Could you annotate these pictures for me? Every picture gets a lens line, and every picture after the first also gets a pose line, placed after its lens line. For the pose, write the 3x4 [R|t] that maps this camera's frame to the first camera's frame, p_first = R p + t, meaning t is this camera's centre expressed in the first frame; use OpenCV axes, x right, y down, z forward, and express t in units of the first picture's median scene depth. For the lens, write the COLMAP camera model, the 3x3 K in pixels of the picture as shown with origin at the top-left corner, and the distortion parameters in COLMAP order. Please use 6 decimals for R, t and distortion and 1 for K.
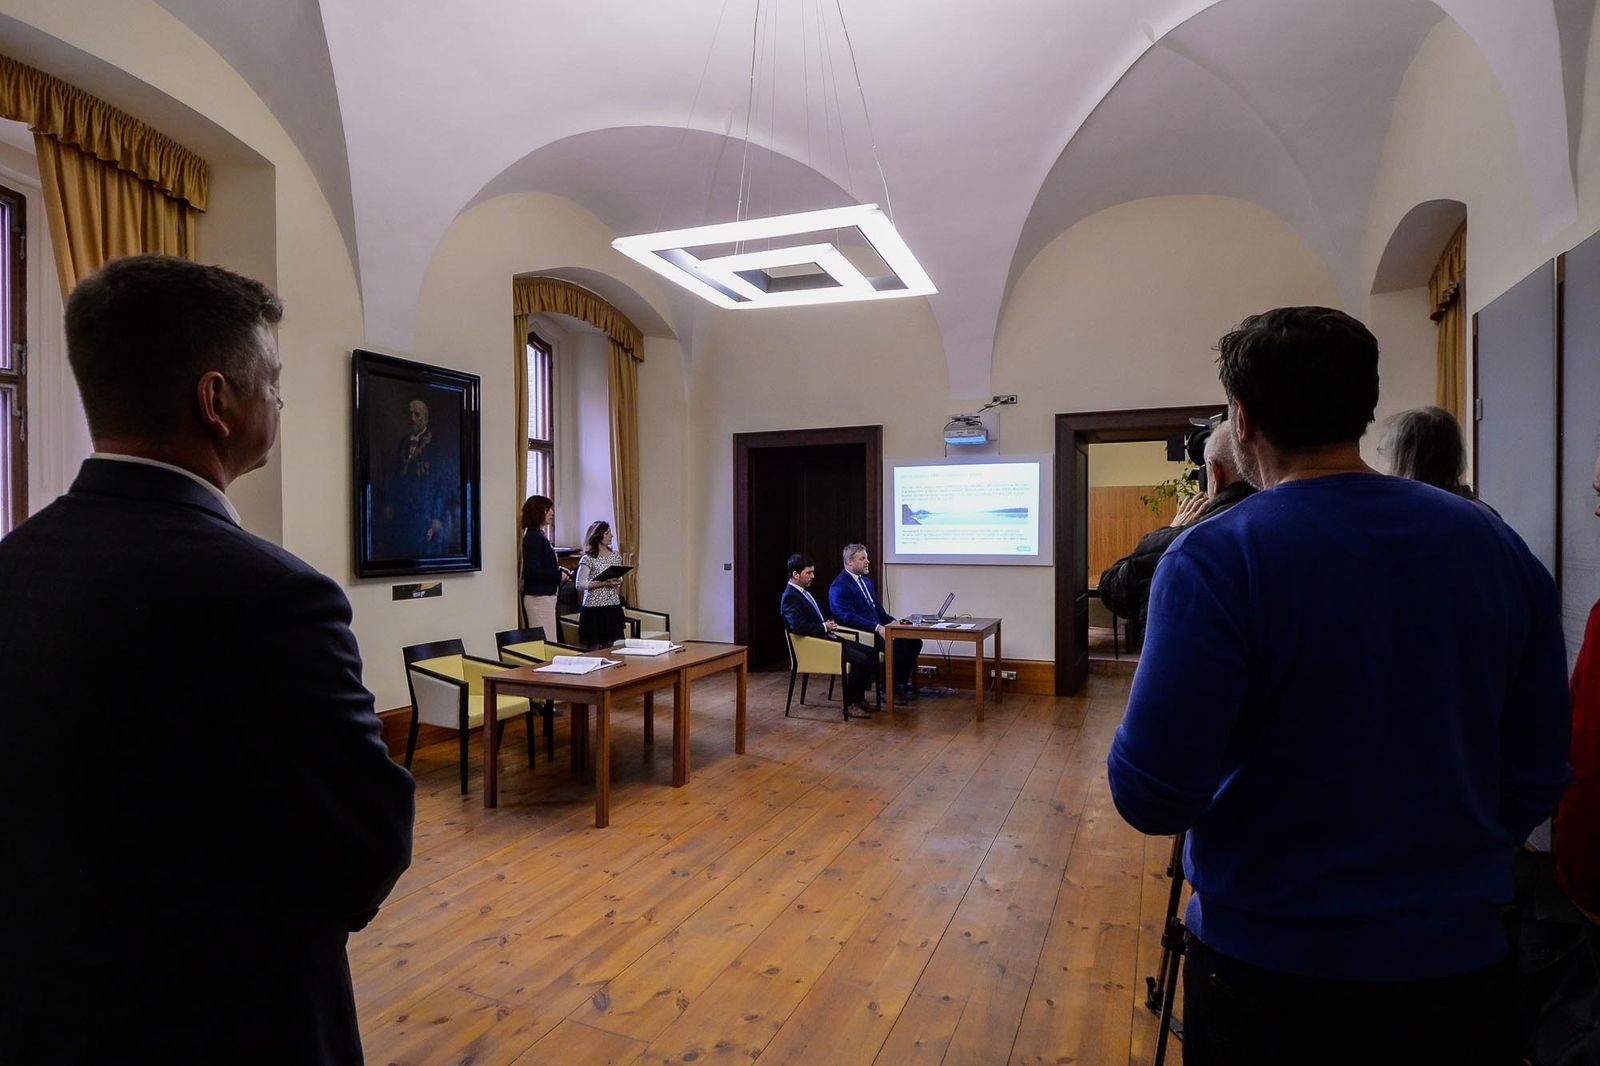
lens RADIAL K [[829.4, 0, 792.8], [0, 829.4, 536.6], [0, 0, 1]] dist [0.029118, -0.032201]
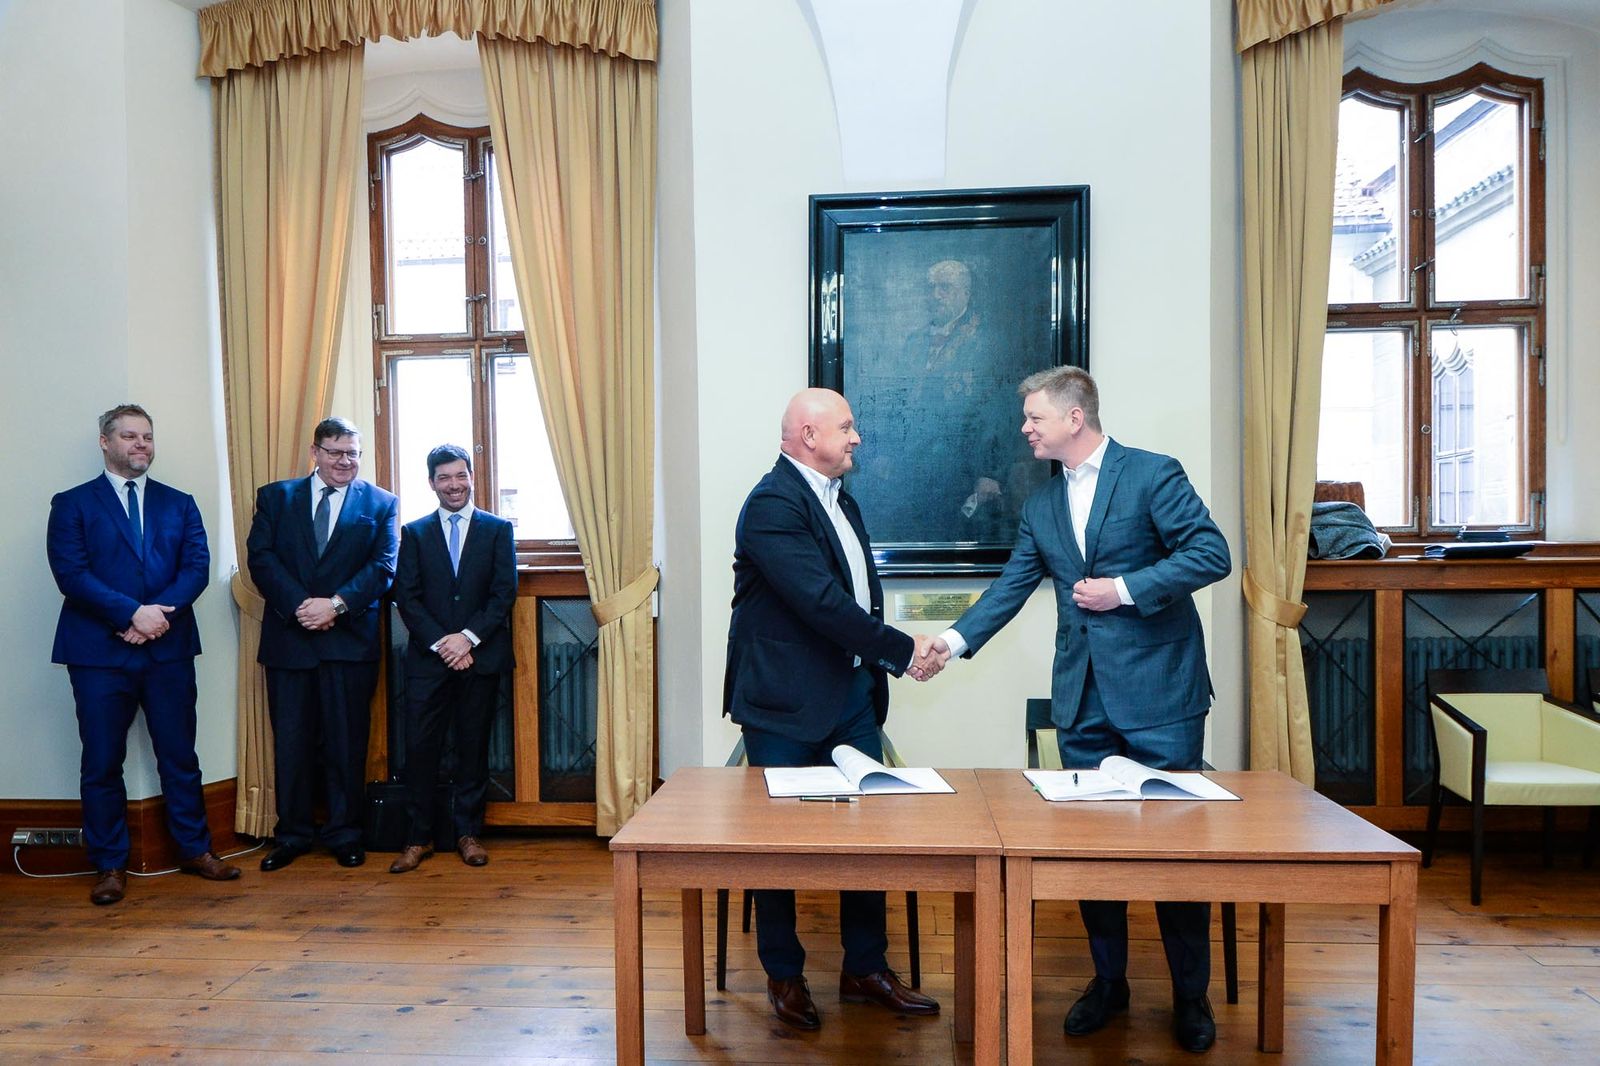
lens RADIAL K [[1150.9, 0, 755.3], [0, 1150.9, 576.5], [0, 0, 1]] dist [0.006908, -0.006451]
pose [[0.345046, 0.020396, -0.938364, 0.267542], [-0.002781, 0.999782, 0.020709, 0.034415], [0.938582, -0.004536, 0.345027, 0.733888]]
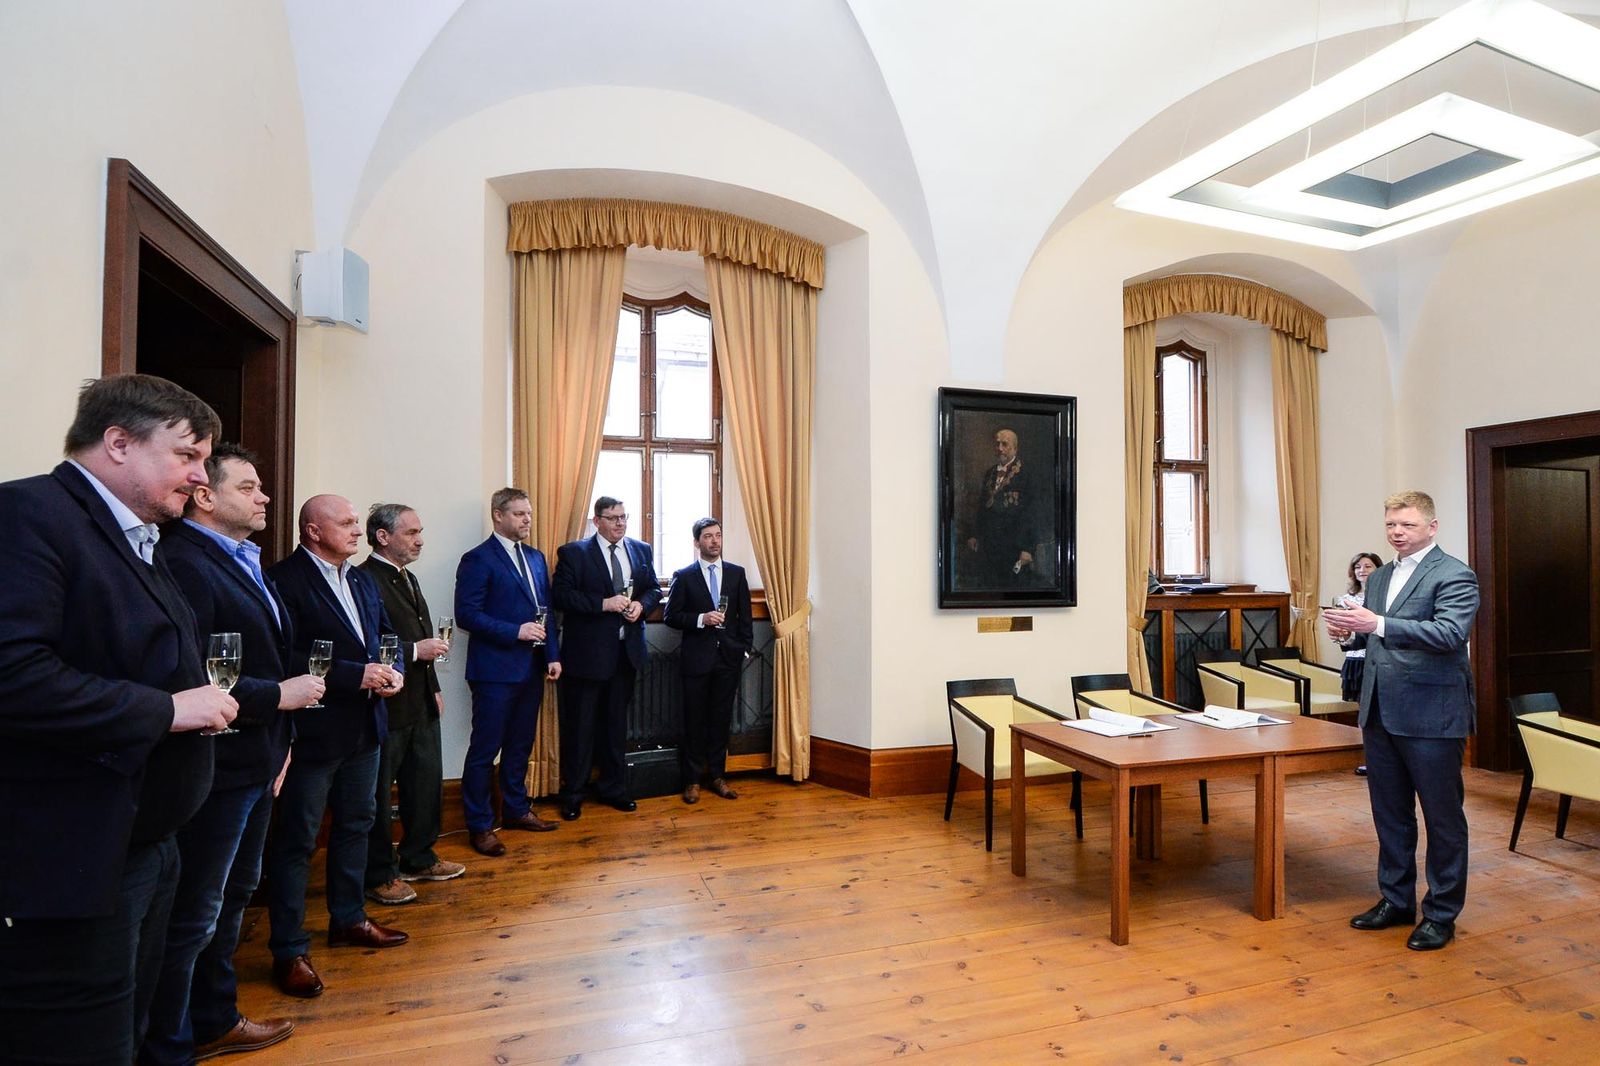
lens RADIAL K [[829.4, 0, 792.8], [0, 829.4, 536.6], [0, 0, 1]] dist [0.029118, -0.032201]
pose [[0.677087, -0.014212, -0.735766, 0.122136], [-0.013577, 0.999402, -0.031799, -0.003669], [0.735778, 0.031520, 0.676489, 0.192710]]
